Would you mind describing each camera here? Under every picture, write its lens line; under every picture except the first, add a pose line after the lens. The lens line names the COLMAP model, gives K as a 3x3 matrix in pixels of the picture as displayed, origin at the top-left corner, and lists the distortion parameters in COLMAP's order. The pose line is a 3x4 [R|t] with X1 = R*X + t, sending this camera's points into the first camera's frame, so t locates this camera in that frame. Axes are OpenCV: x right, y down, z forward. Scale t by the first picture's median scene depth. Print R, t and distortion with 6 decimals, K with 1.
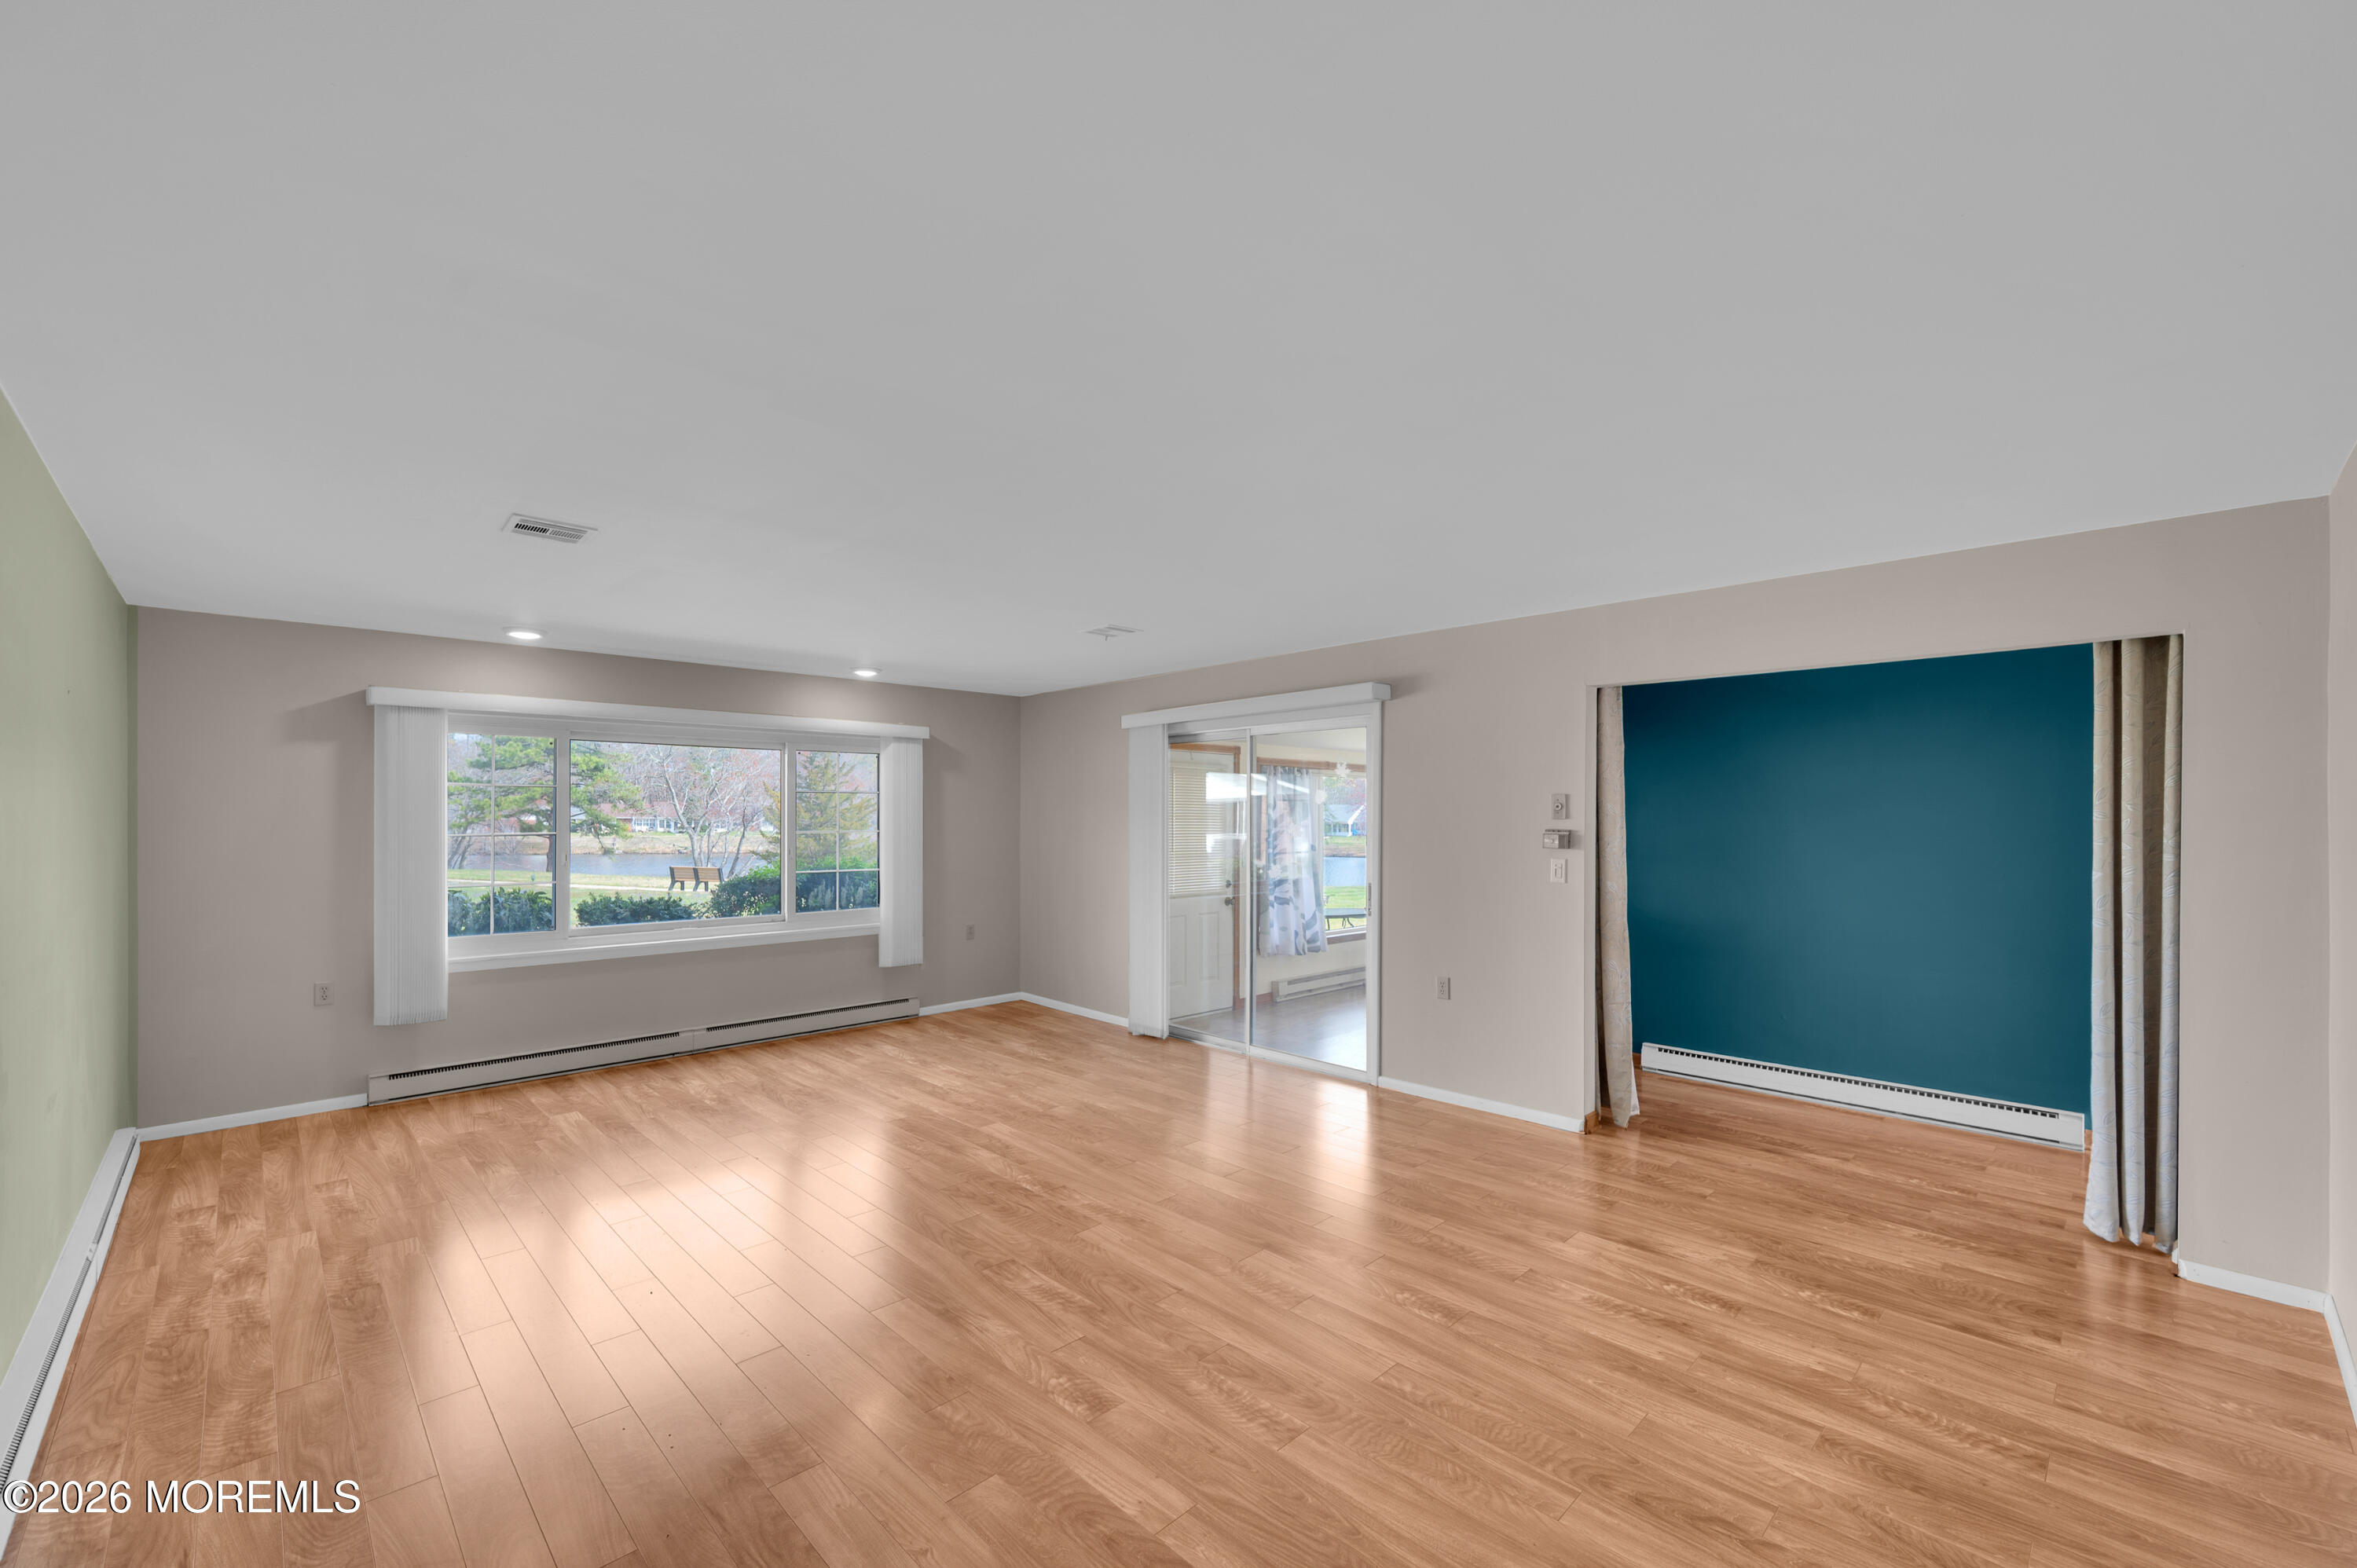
lens RADIAL K [[936.4, 0, 1171.0], [0, 936.4, 811.3], [0, 0, 1]] dist [0.000316, -0.000155]
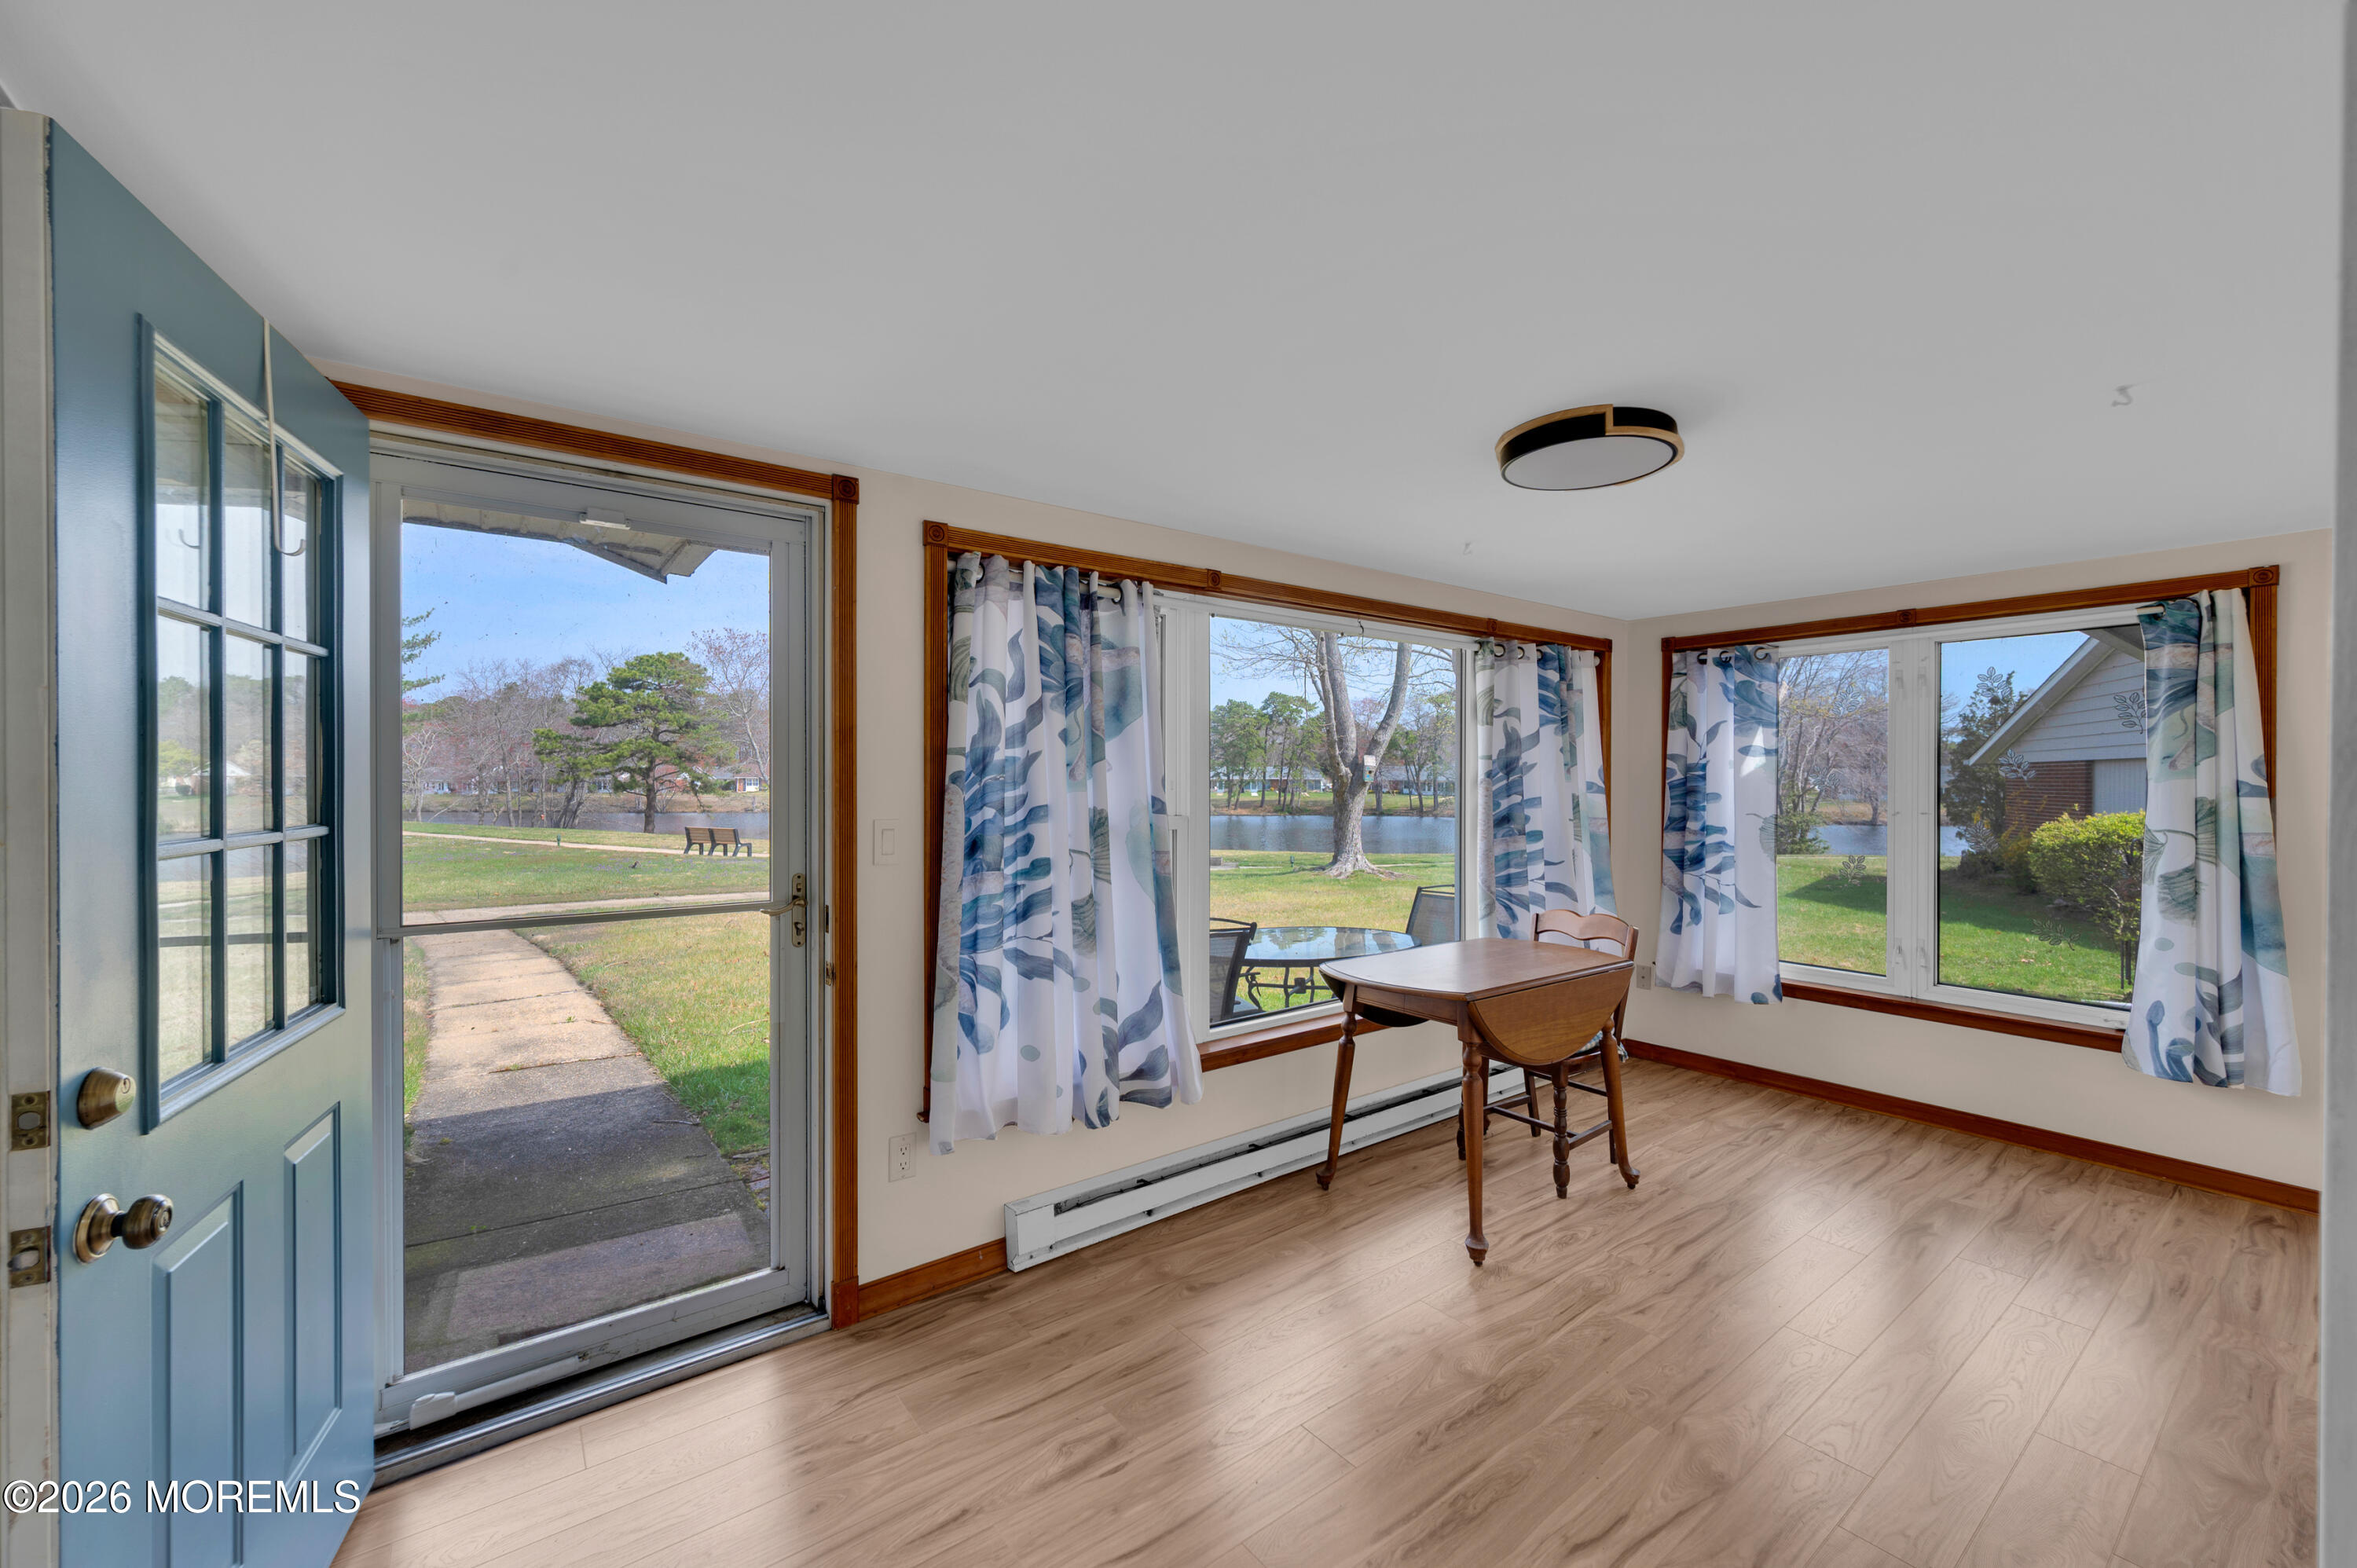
lens RADIAL K [[952.5, 0, 1178.5], [0, 952.5, 784.0], [0, 0, 1]] dist [0.001045, 0.000194]
pose [[0.992113, -0.002443, -0.125323, 0.209413], [0.004384, 0.999875, 0.015218, 0.026436], [0.125270, -0.015647, 0.991999, 0.665475]]
